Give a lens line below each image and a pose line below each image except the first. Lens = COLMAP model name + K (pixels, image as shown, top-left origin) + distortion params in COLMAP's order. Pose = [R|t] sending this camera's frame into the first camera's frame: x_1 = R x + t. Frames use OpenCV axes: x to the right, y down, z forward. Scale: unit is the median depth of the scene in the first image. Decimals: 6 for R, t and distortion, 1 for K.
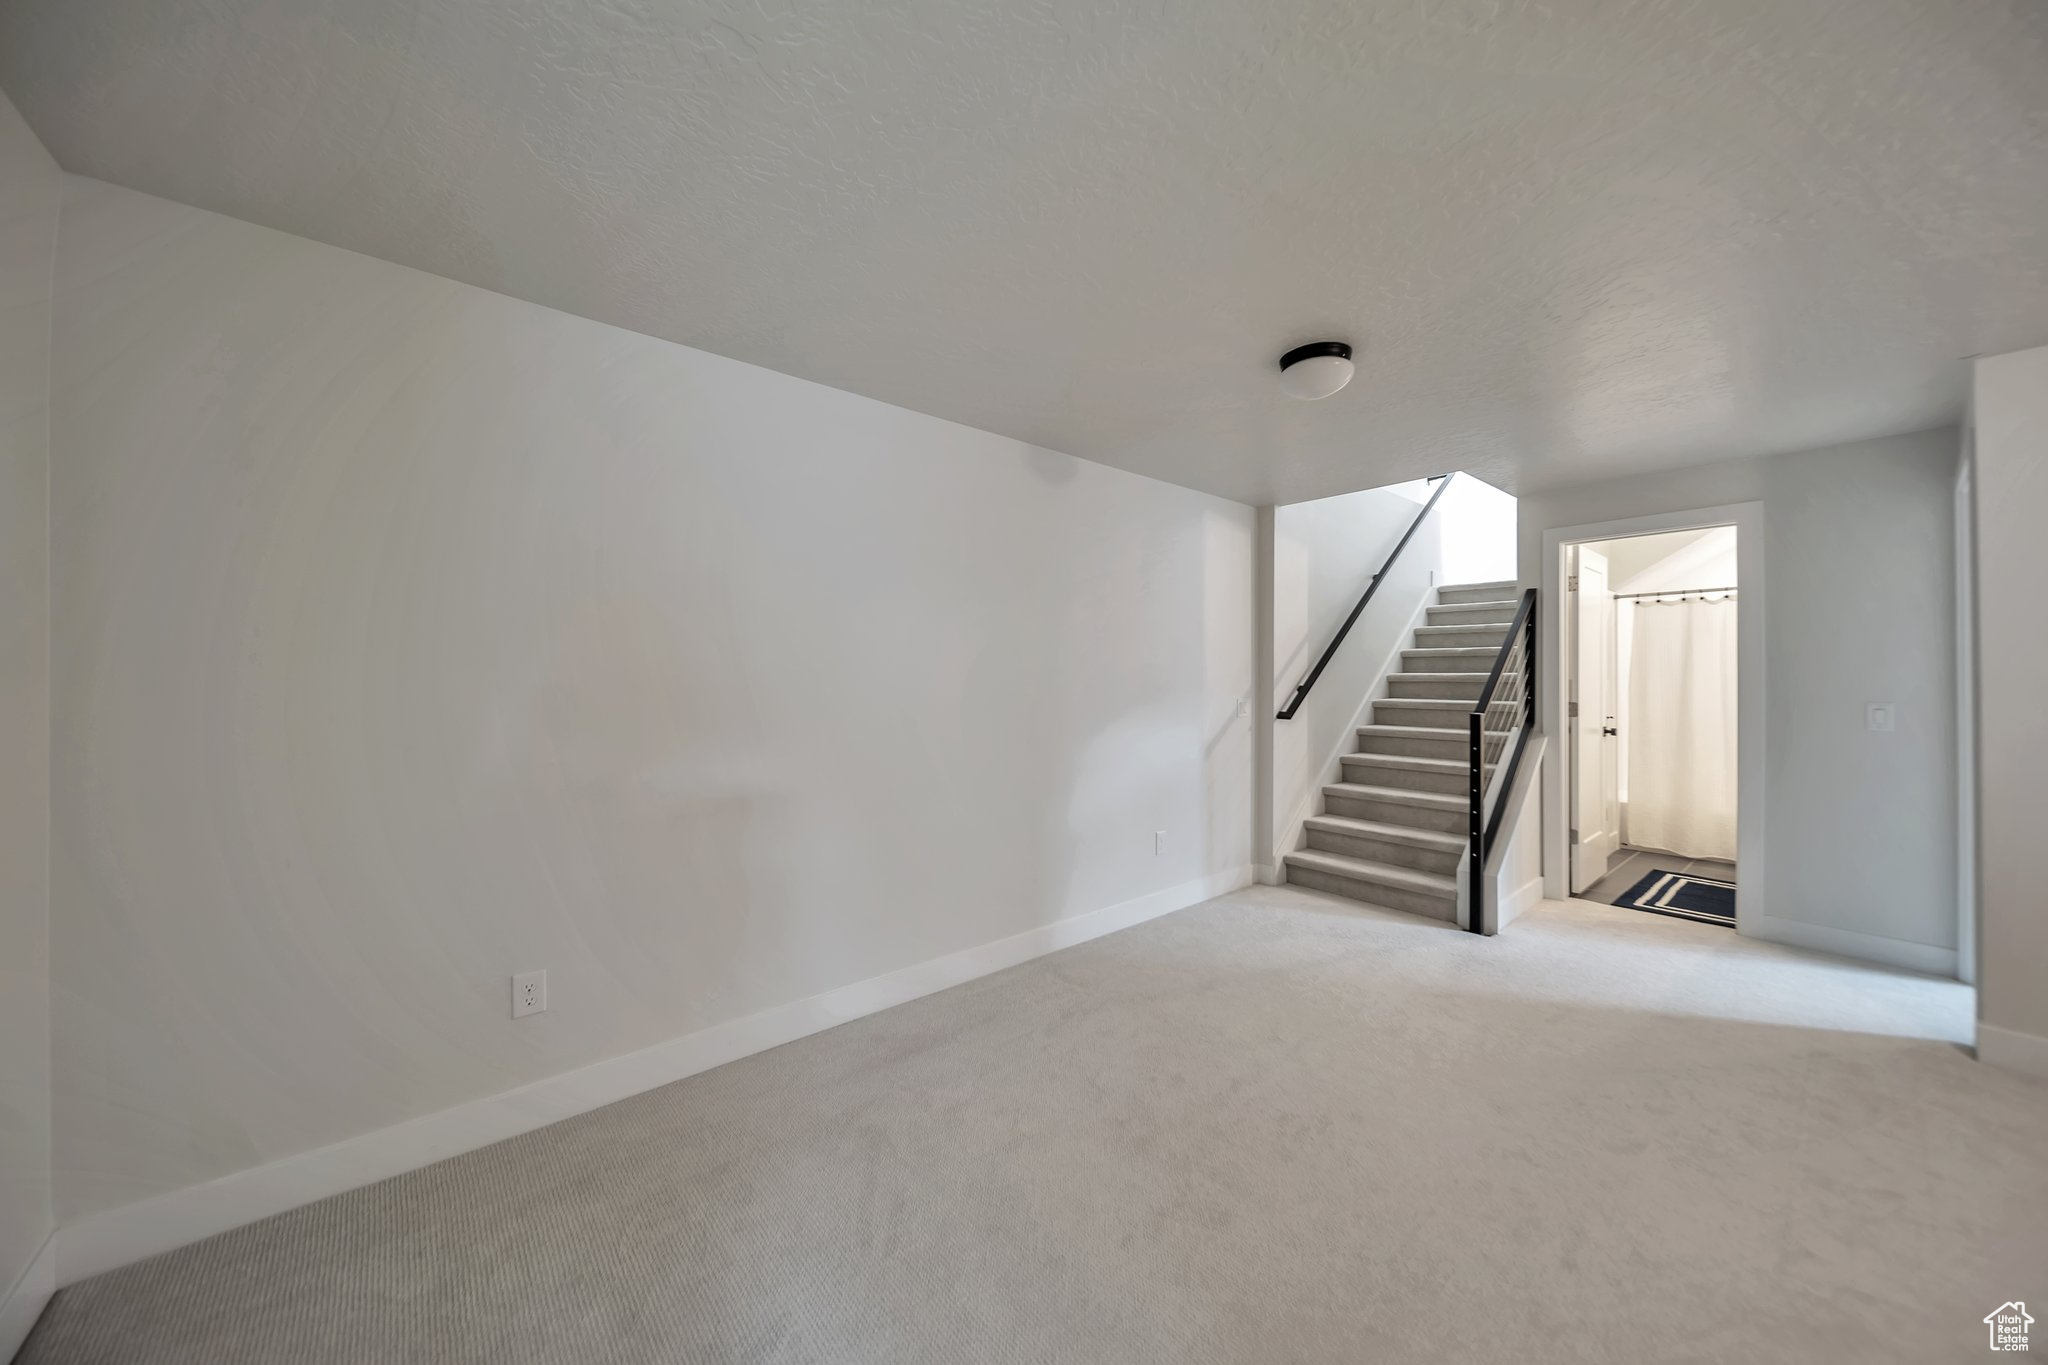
lens RADIAL K [[706.6, 0, 1017.2], [0, 706.6, 674.0], [0, 0, 1]] dist [0.005466, -0.003228]
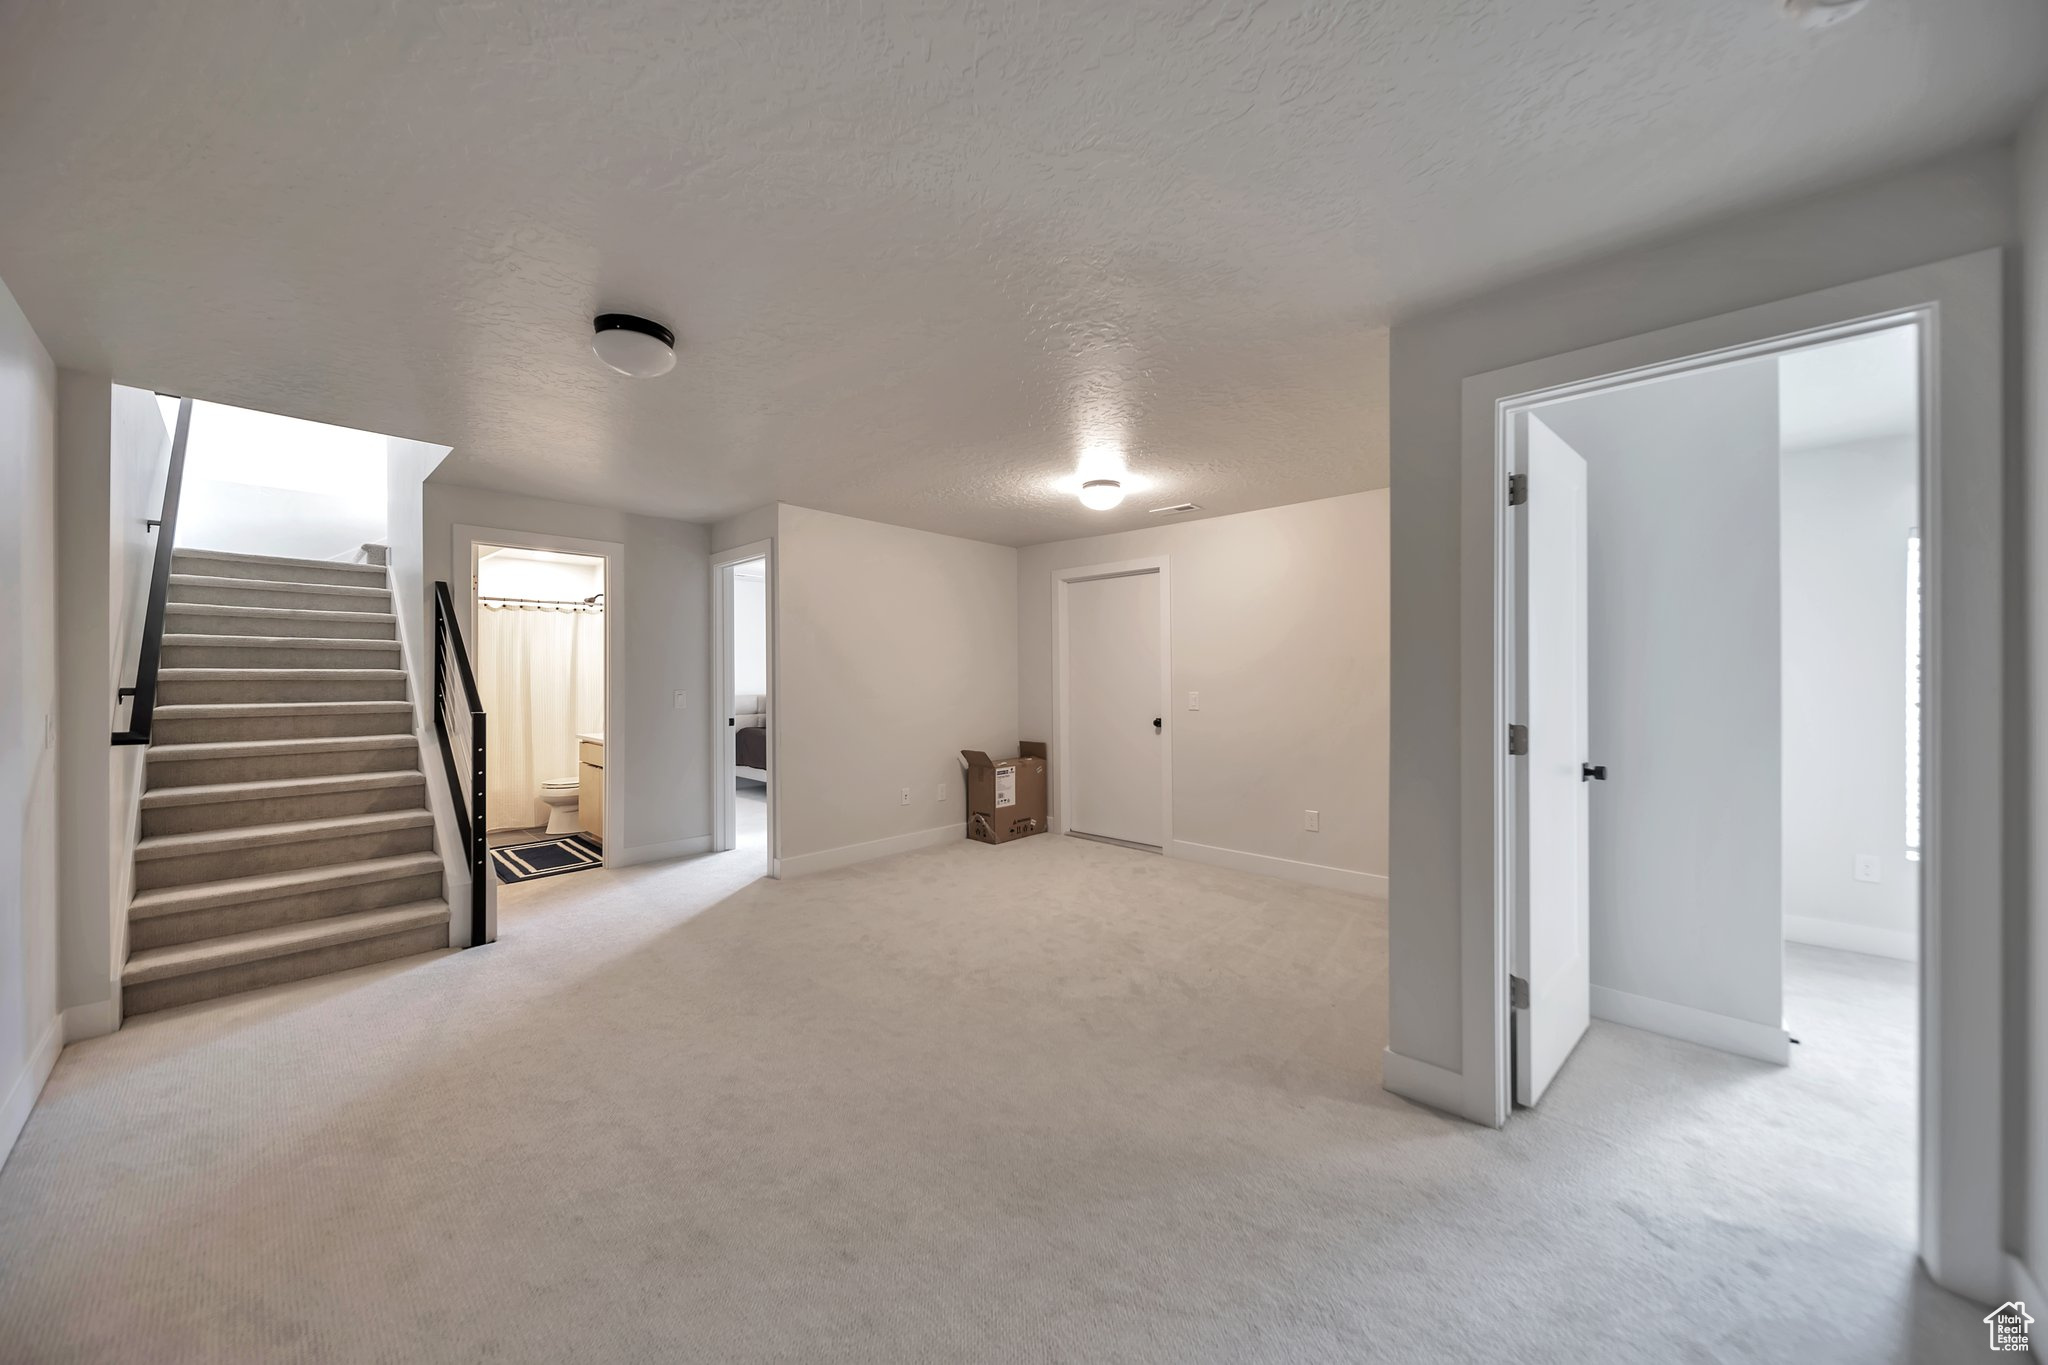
lens RADIAL K [[706.6, 0, 1017.2], [0, 706.6, 674.0], [0, 0, 1]] dist [0.005466, -0.003228]
pose [[-0.132768, 0.000235, 0.991147, -0.326379], [-0.004977, 0.999987, -0.000904, 0.001328], [-0.991135, -0.005053, -0.132765, 0.353443]]
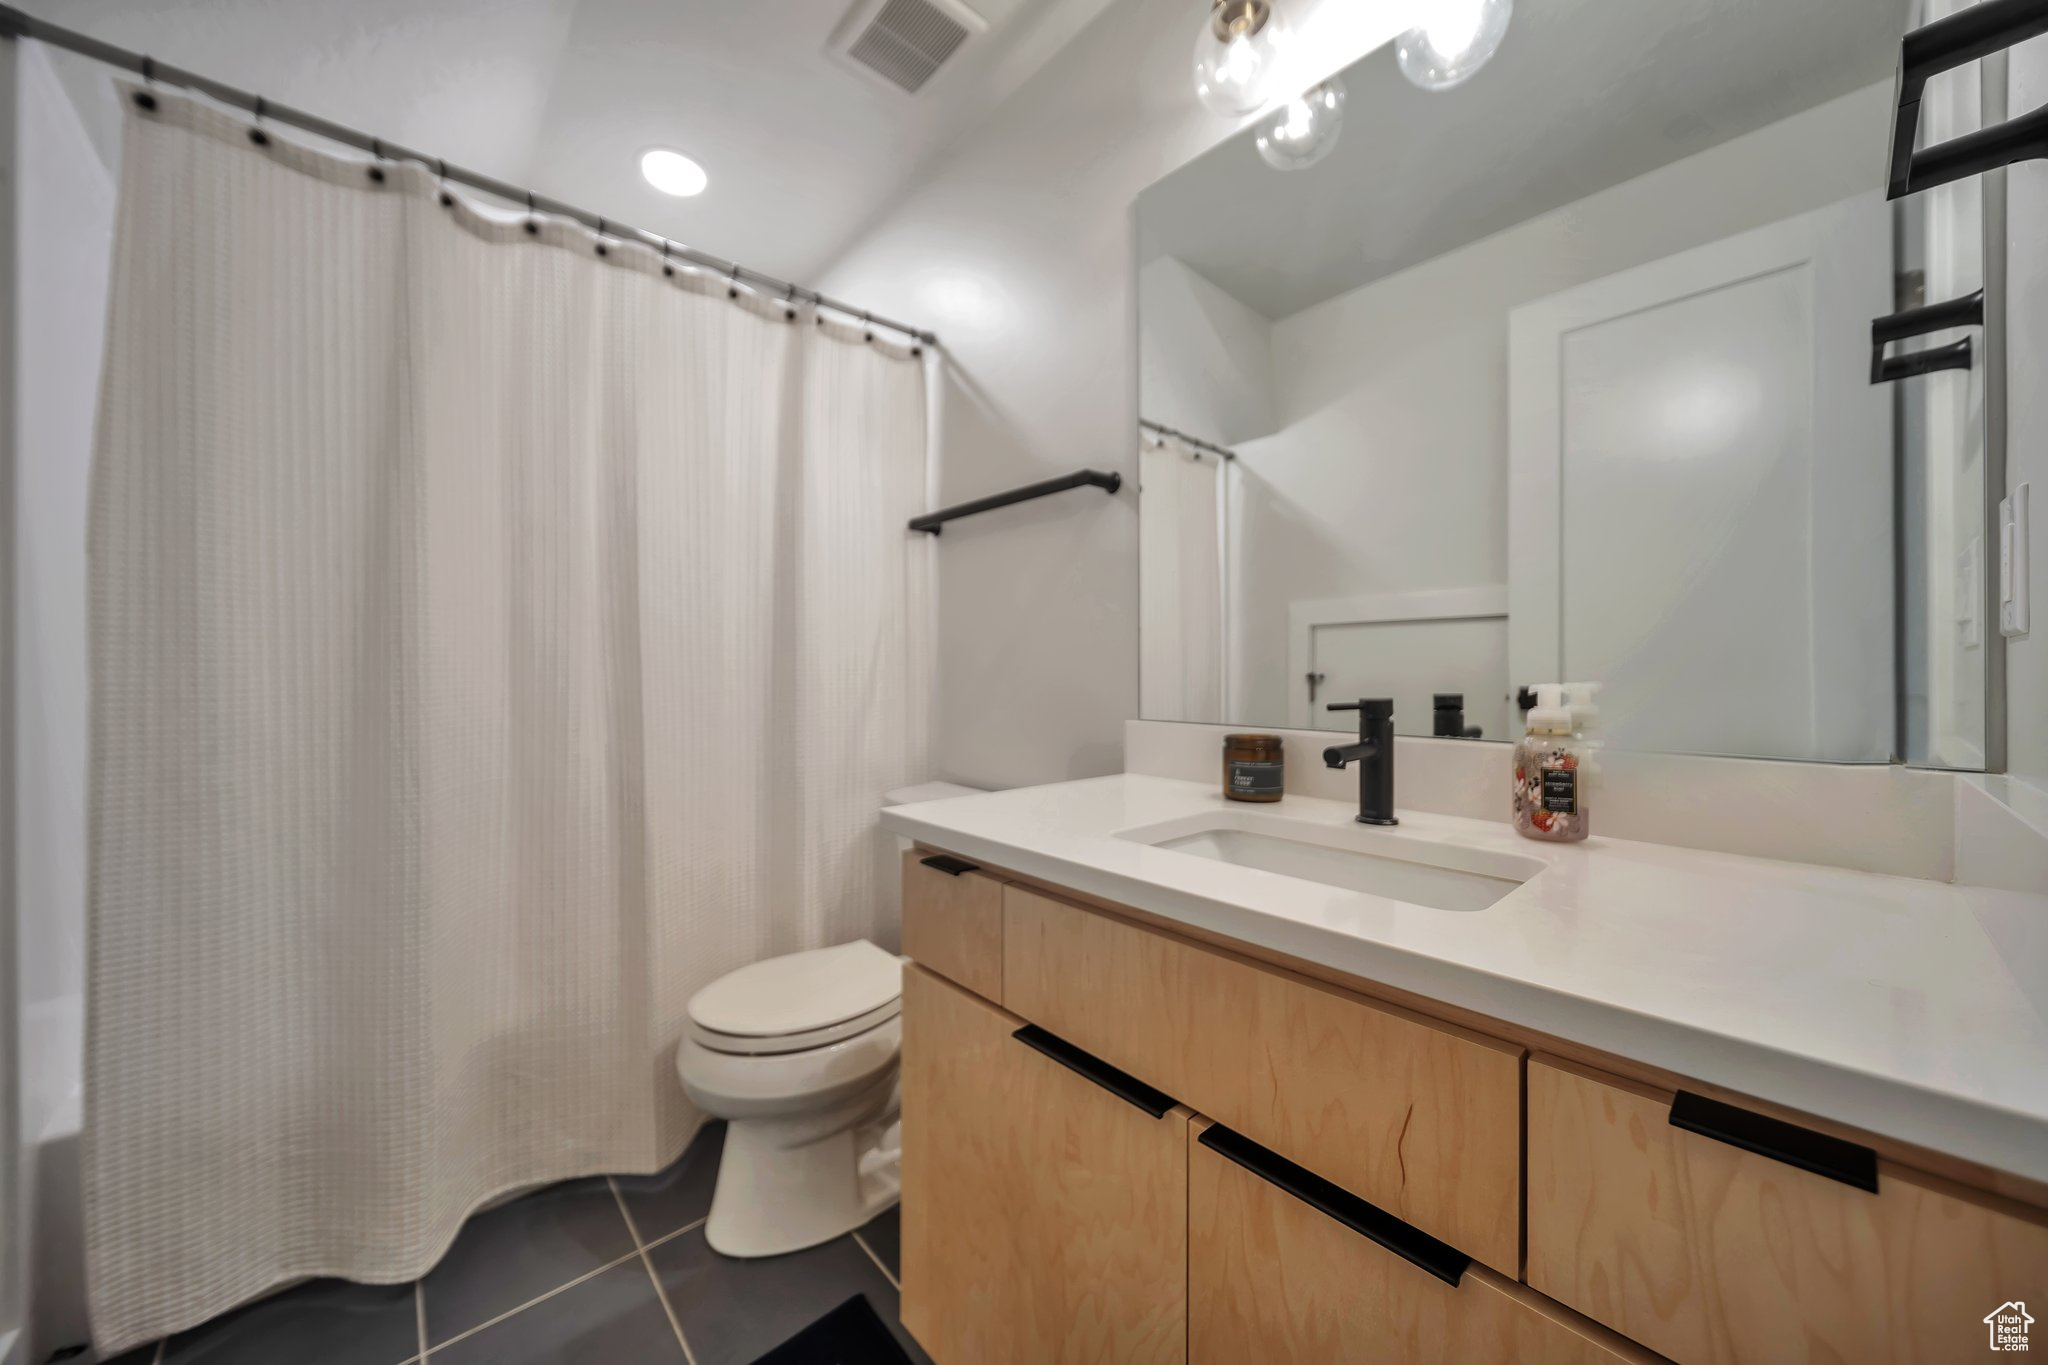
lens RADIAL K [[715.2, 0, 1016.4], [0, 715.2, 687.9], [0, 0, 1]] dist [0.000272, -0.000393]
pose [[-0.059140, -0.006422, 0.998229, 0.819607], [-0.008476, 0.999946, 0.005931, 0.076384], [-0.998214, -0.008110, -0.059191, 0.951528]]
